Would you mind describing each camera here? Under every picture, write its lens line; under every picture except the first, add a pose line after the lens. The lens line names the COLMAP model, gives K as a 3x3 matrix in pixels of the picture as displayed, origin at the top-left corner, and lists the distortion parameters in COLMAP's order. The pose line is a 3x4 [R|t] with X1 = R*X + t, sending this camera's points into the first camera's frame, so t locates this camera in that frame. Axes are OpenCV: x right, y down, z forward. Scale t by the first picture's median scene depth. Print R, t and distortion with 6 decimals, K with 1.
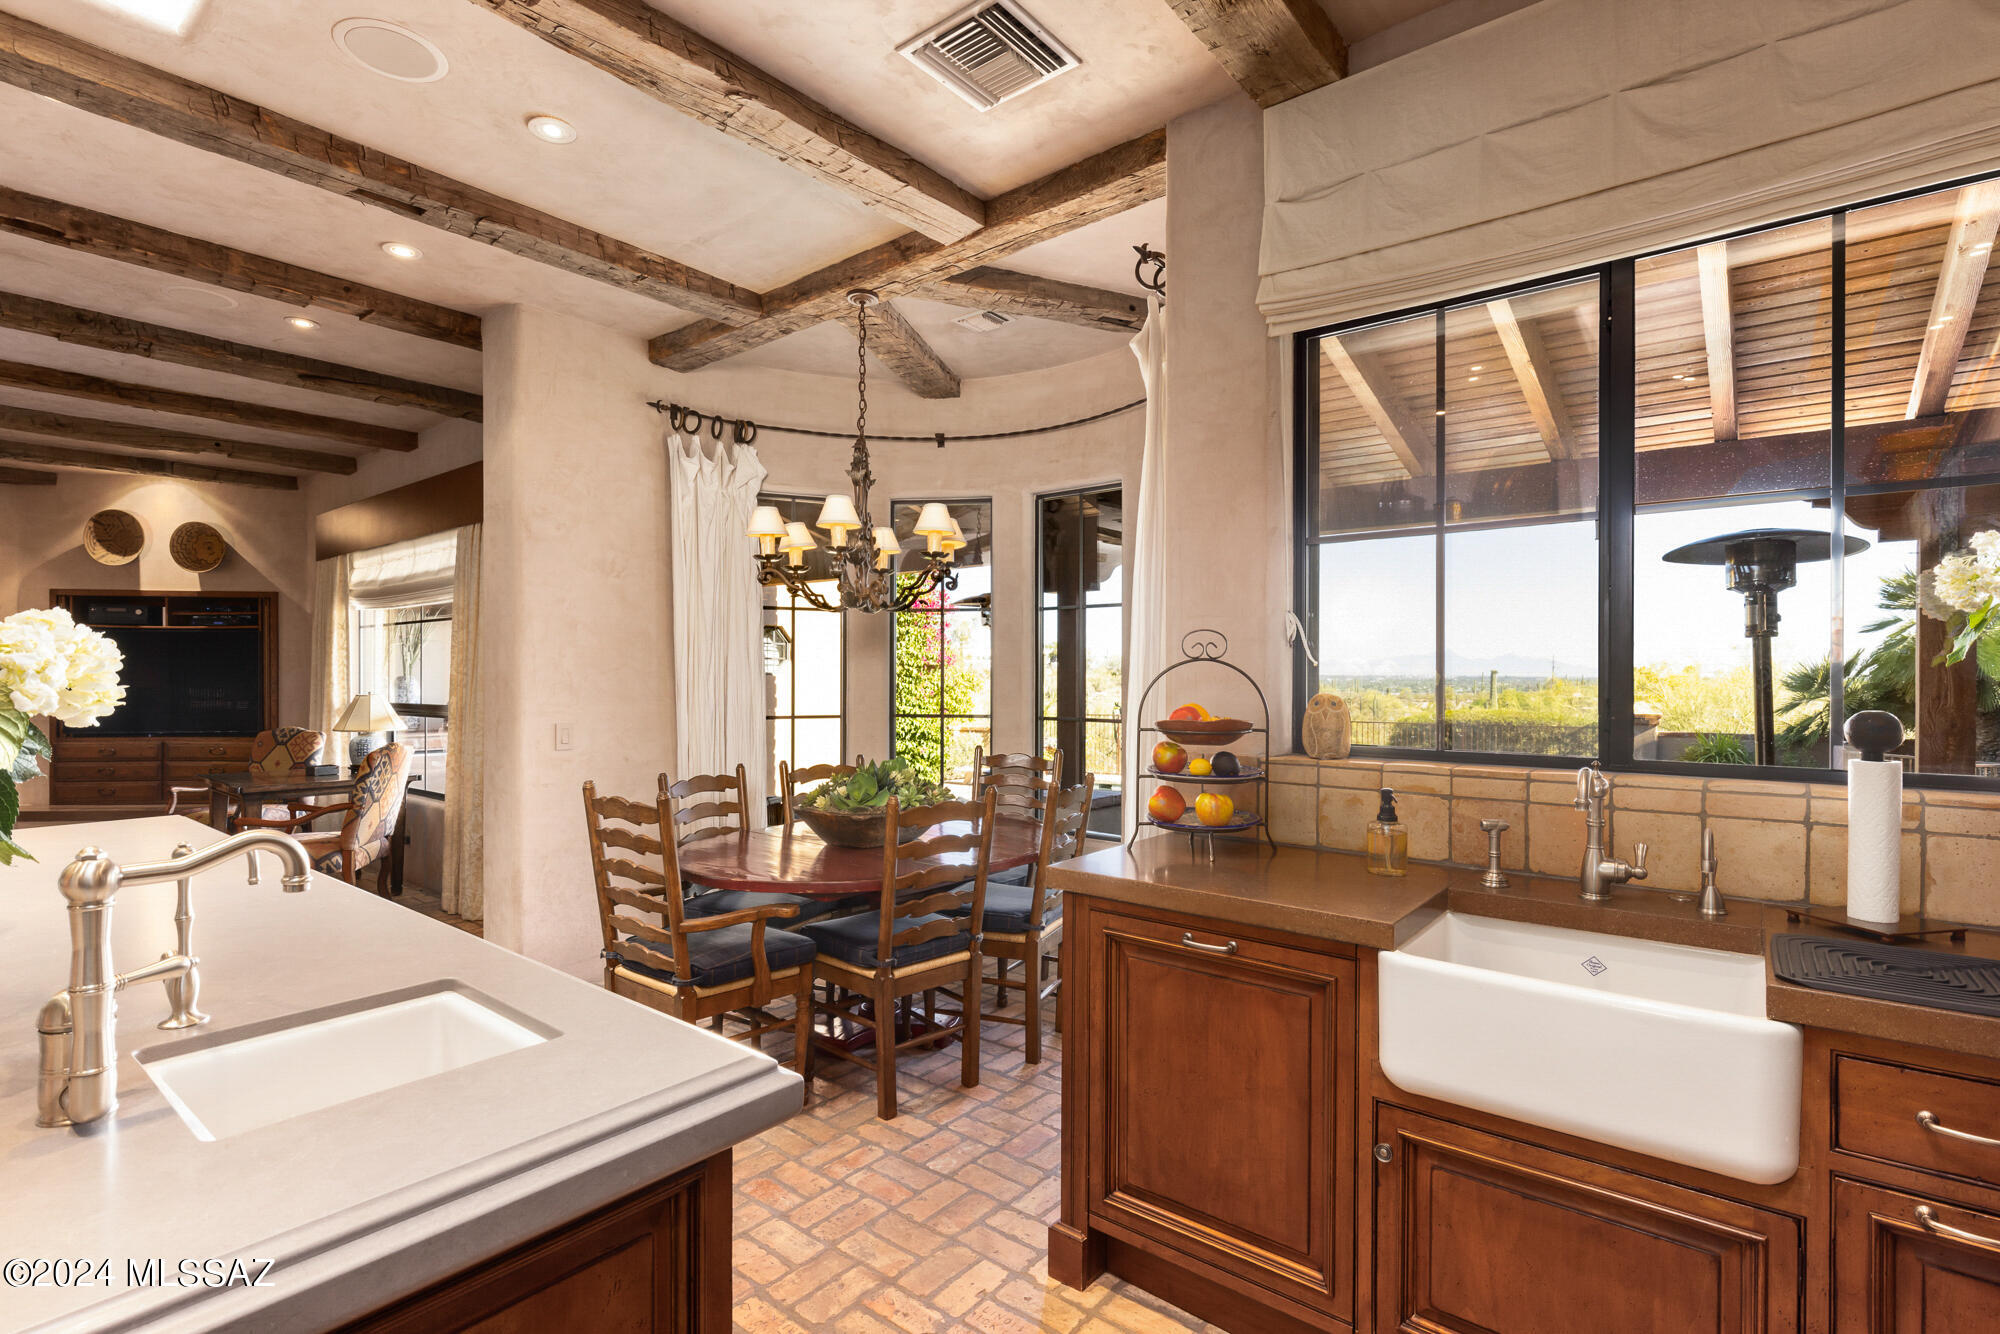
lens RADIAL K [[948.2, 0, 1001.5], [0, 948.2, 675.2], [0, 0, 1]] dist [-0.004563, -0.000514]
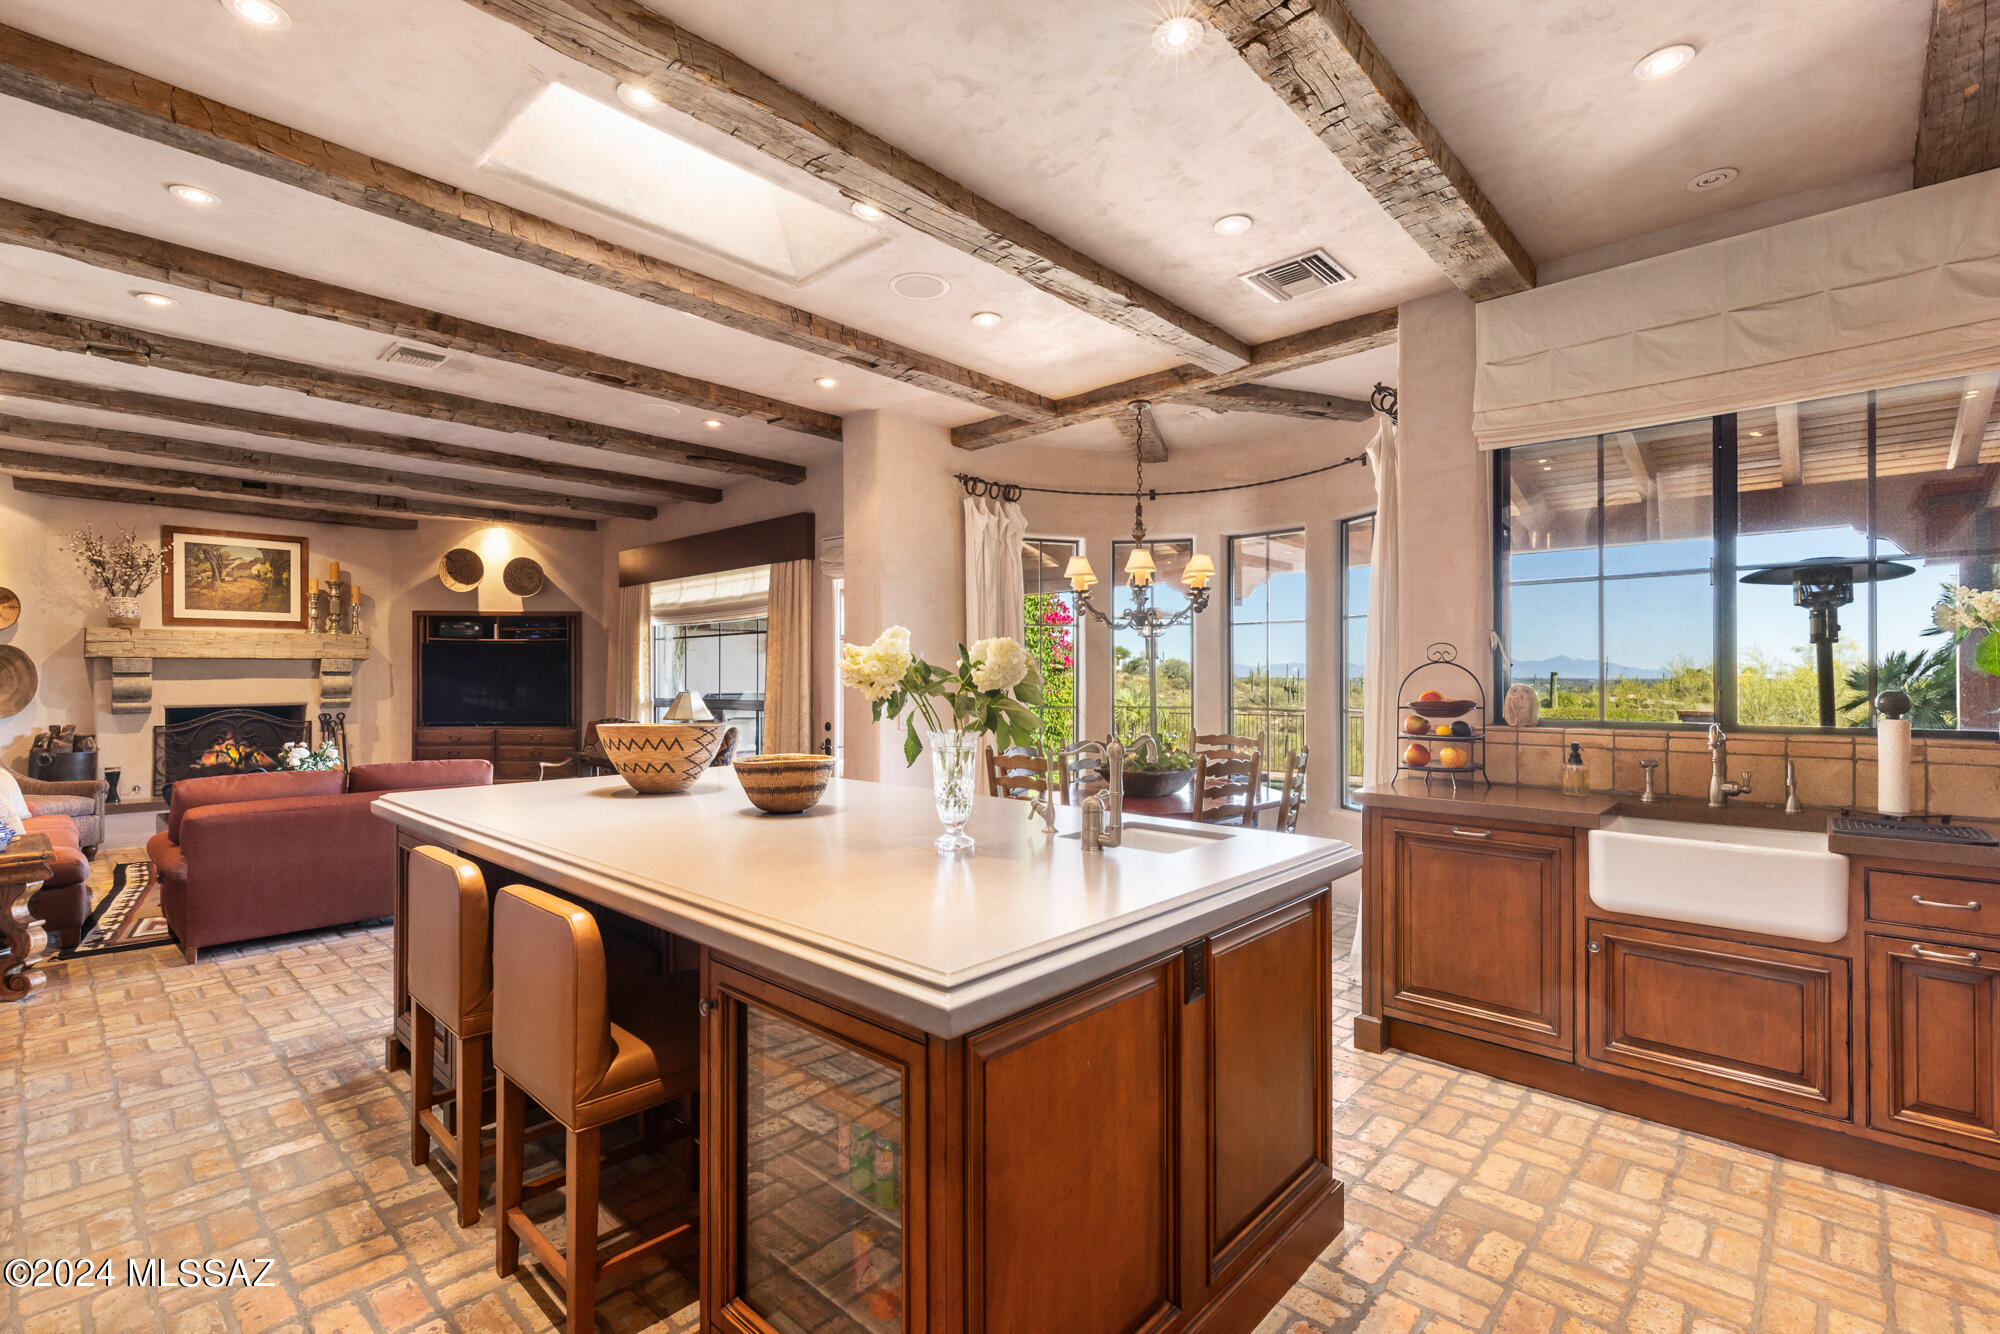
lens RADIAL K [[894.6, 0, 1000.3], [0, 894.6, 671.8], [0, 0, 1]] dist [0.001035, -0.000682]
pose [[0.997735, -0.002654, -0.067217, -0.351774], [0.002164, 0.999971, -0.007355, 0.006986], [0.067235, 0.007193, 0.997711, -0.439417]]
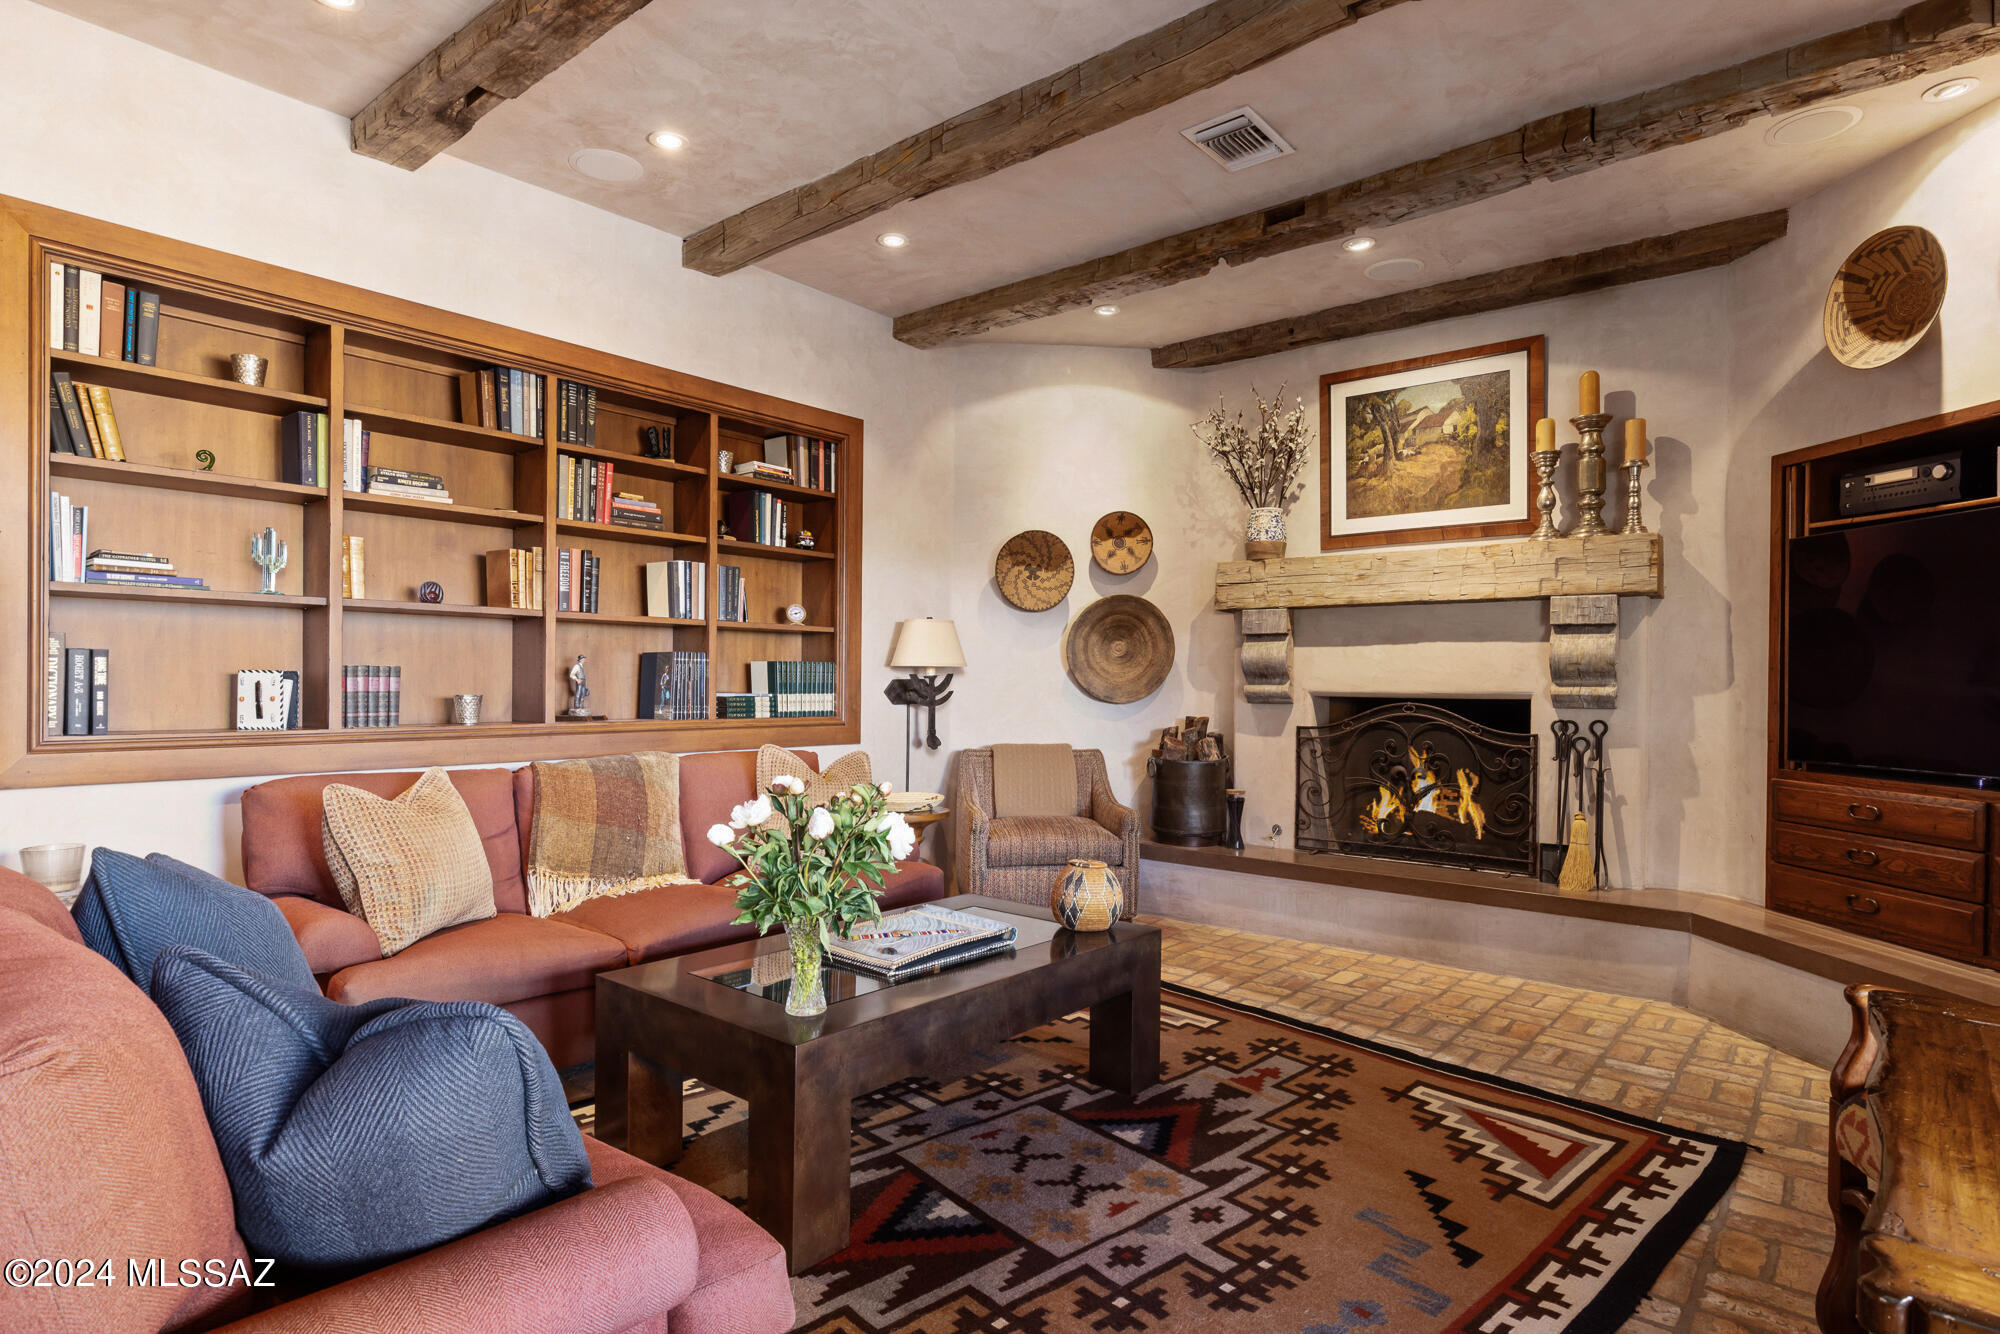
lens RADIAL K [[1078.6, 0, 1000.0], [0, 1078.6, 667.0], [0, 0, 1]] dist [0.001029, -0.000285]
pose [[-0.011284, -0.011874, -0.999866, -1.246472], [-0.010770, 0.999873, -0.011752, 0.071335], [0.999878, 0.010636, -0.011410, 1.674480]]
